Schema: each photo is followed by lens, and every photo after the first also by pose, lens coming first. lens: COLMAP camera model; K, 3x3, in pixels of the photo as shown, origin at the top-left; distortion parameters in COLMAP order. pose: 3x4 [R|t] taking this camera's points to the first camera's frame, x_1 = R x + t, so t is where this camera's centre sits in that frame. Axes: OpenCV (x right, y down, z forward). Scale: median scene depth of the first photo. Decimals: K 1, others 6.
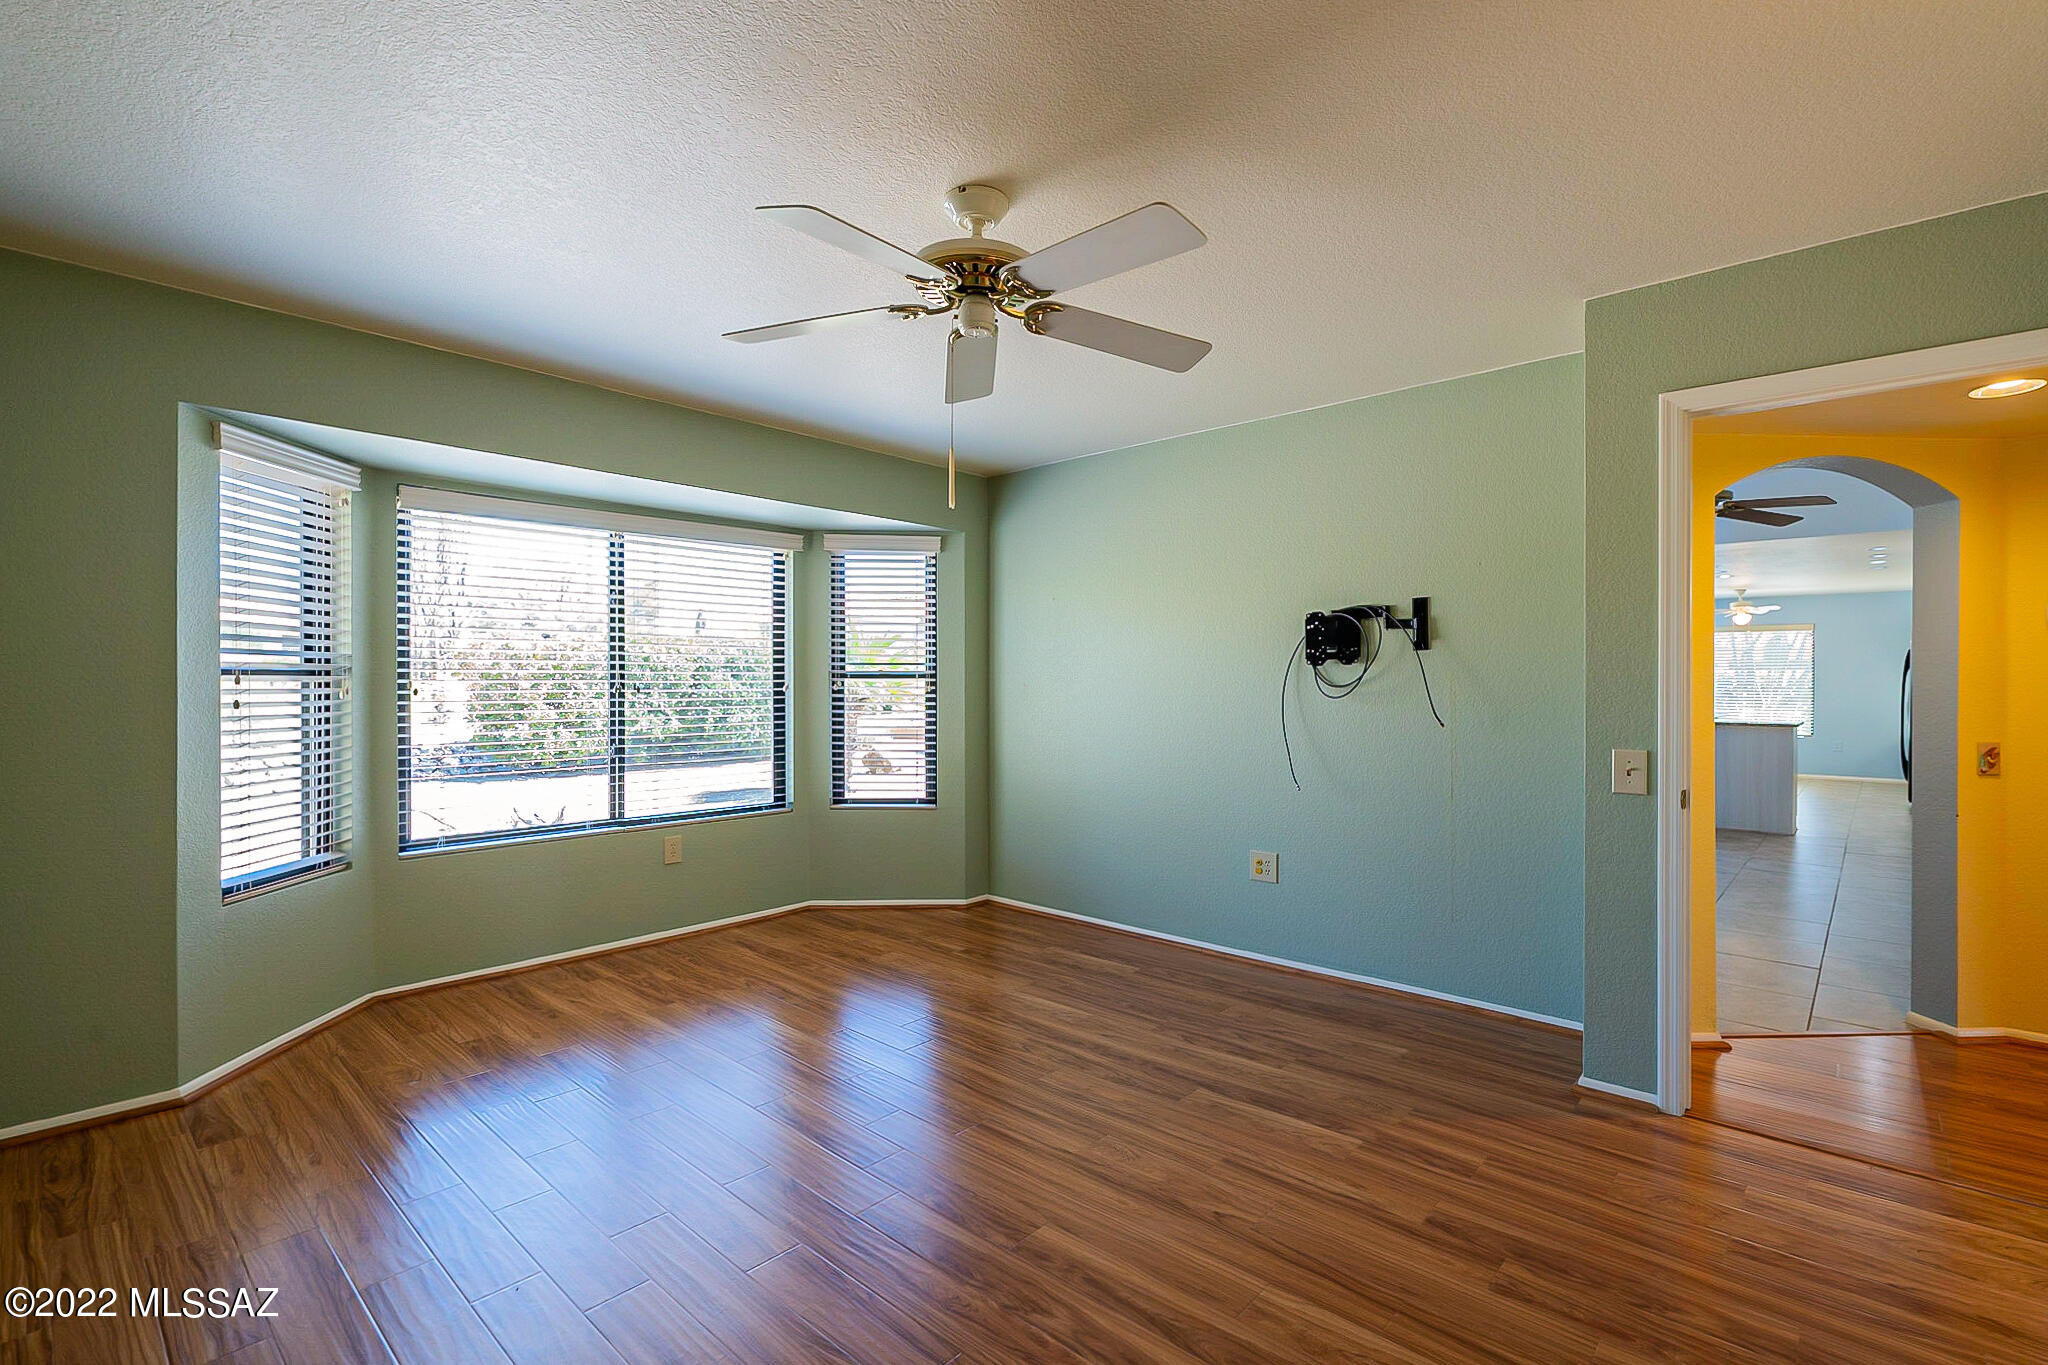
lens RADIAL K [[928.4, 0, 1032.6], [0, 928.4, 686.4], [0, 0, 1]] dist [-0.001562, -0.000219]
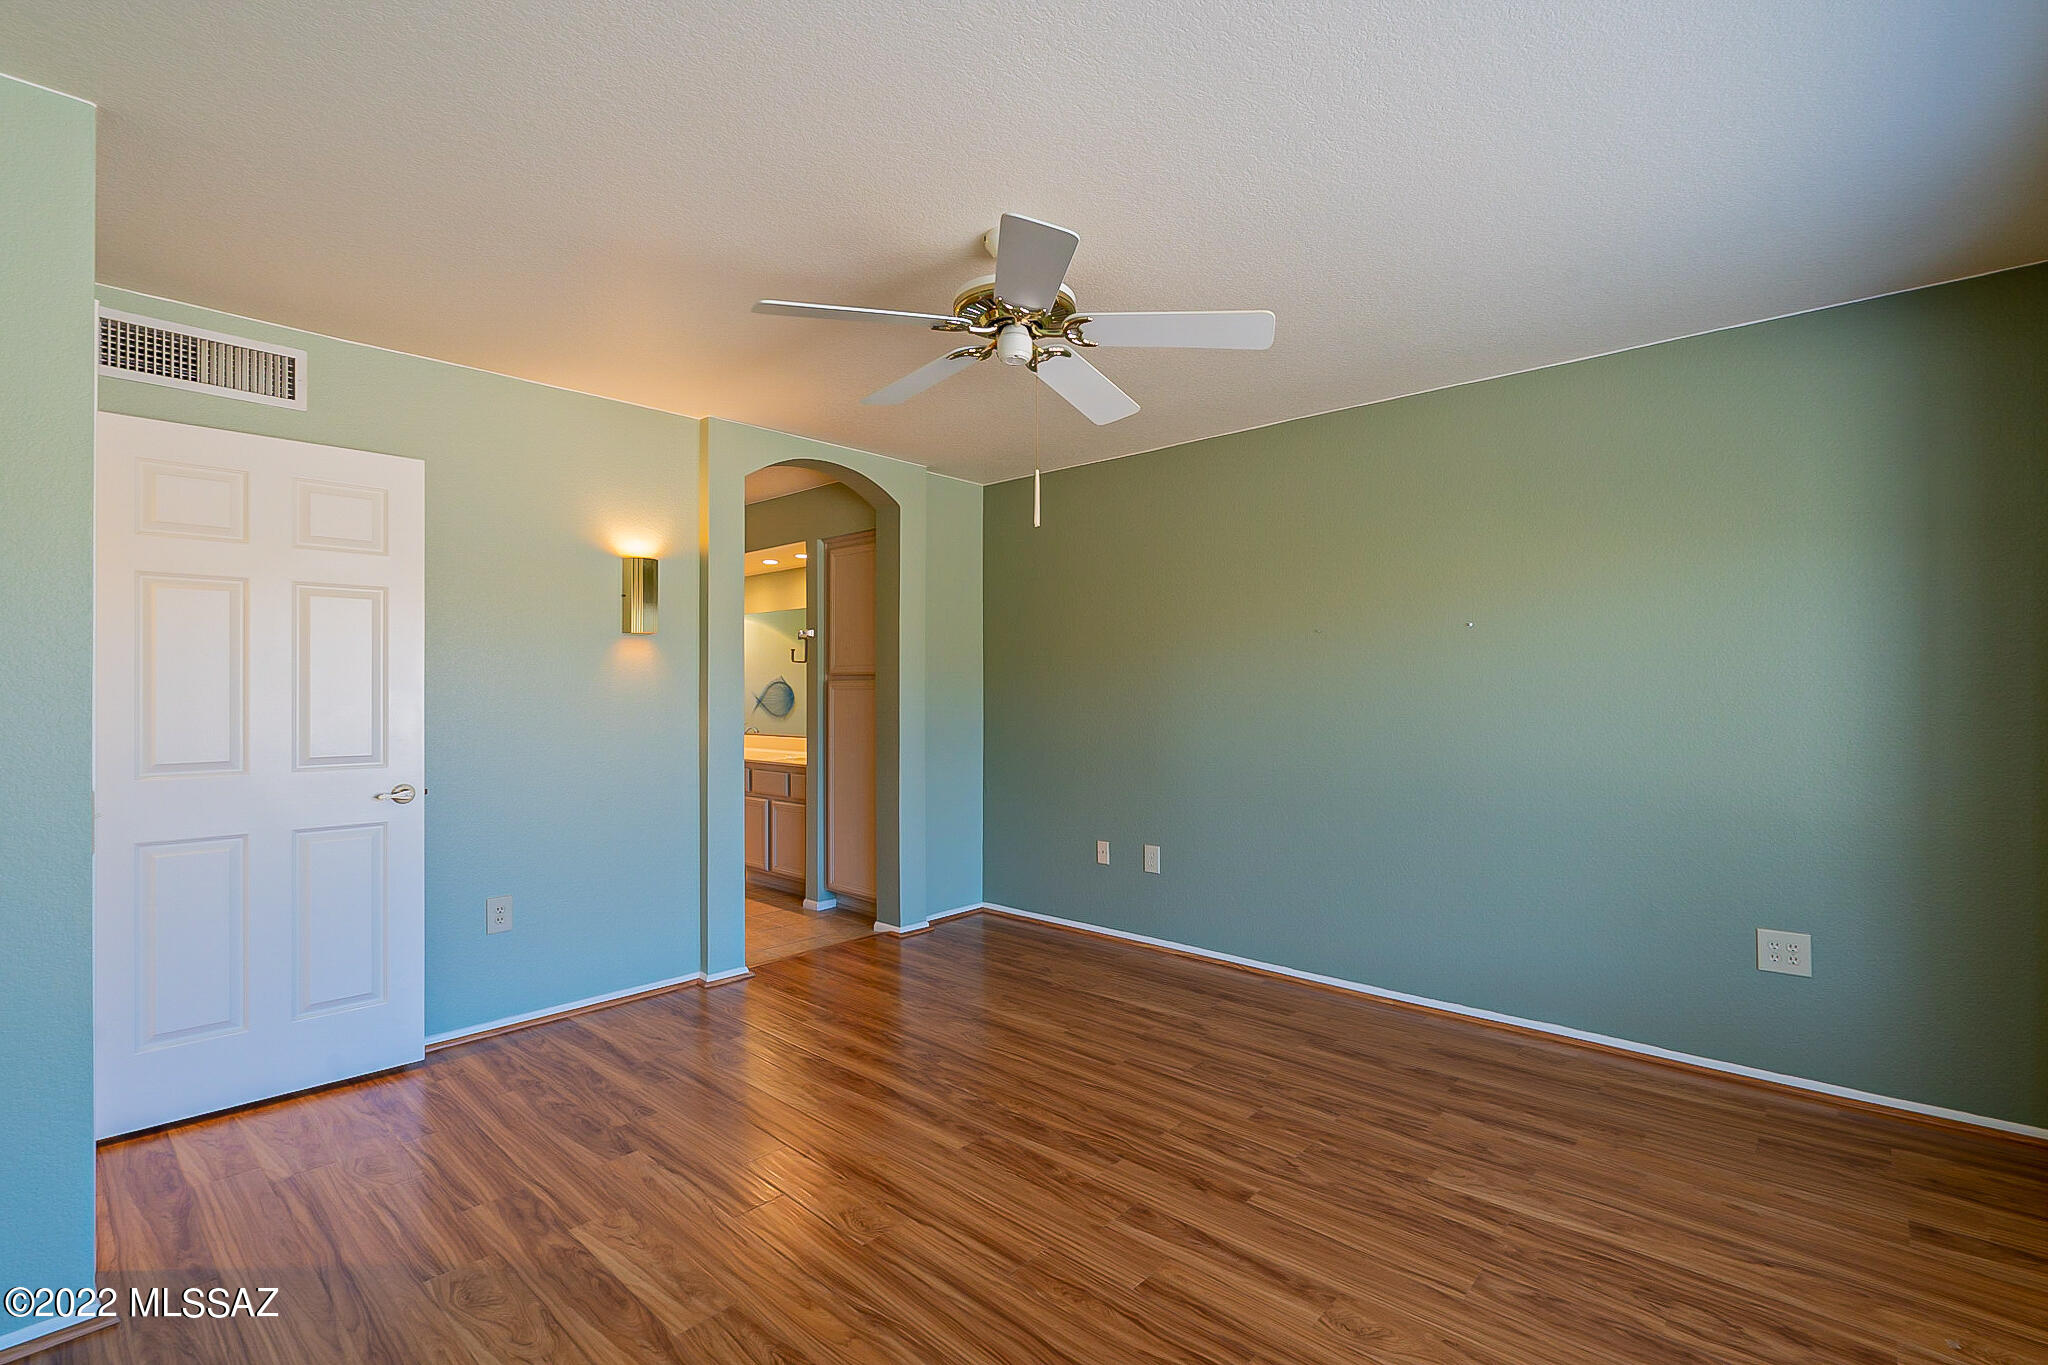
lens RADIAL K [[928.4, 0, 1032.6], [0, 928.4, 686.4], [0, 0, 1]] dist [-0.001562, -0.000219]
pose [[-0.999997, 0.002543, -0.000622, -0.049460], [0.002540, 0.999980, 0.005828, -0.009427], [0.000637, 0.005827, -0.999983, 1.292714]]
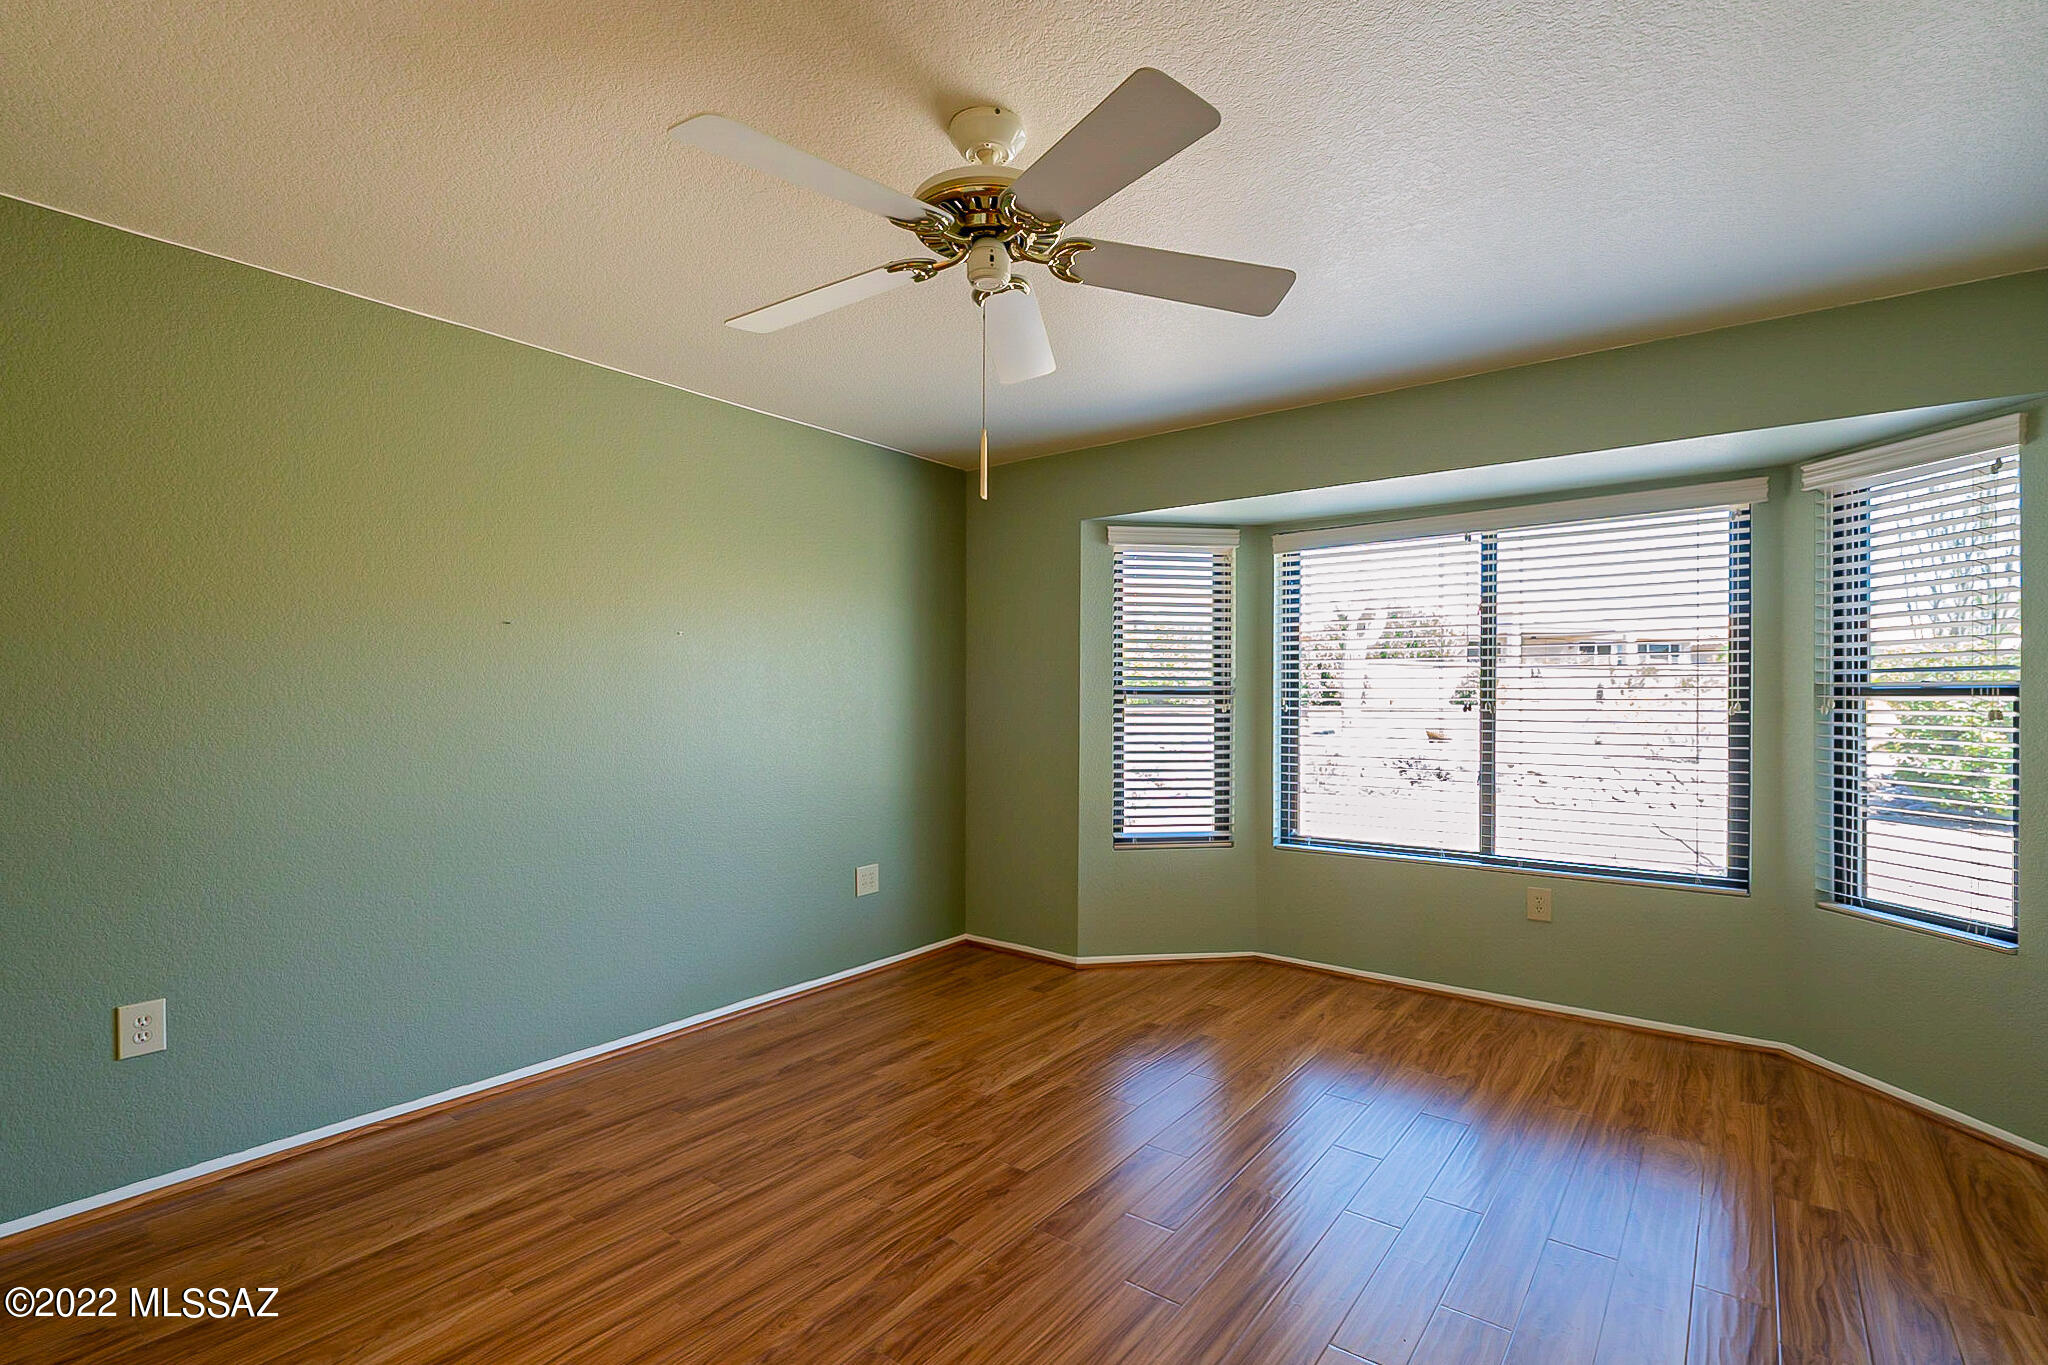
lens RADIAL K [[929.0, 0, 1060.8], [0, 929.0, 700.3], [0, 0, 1]] dist [-0.000895, 0.000103]
pose [[0.099380, 0.000872, -0.995049, 0.488620], [-0.008503, 0.999964, 0.000027, -0.001885], [0.995013, 0.008458, 0.099384, 0.617041]]
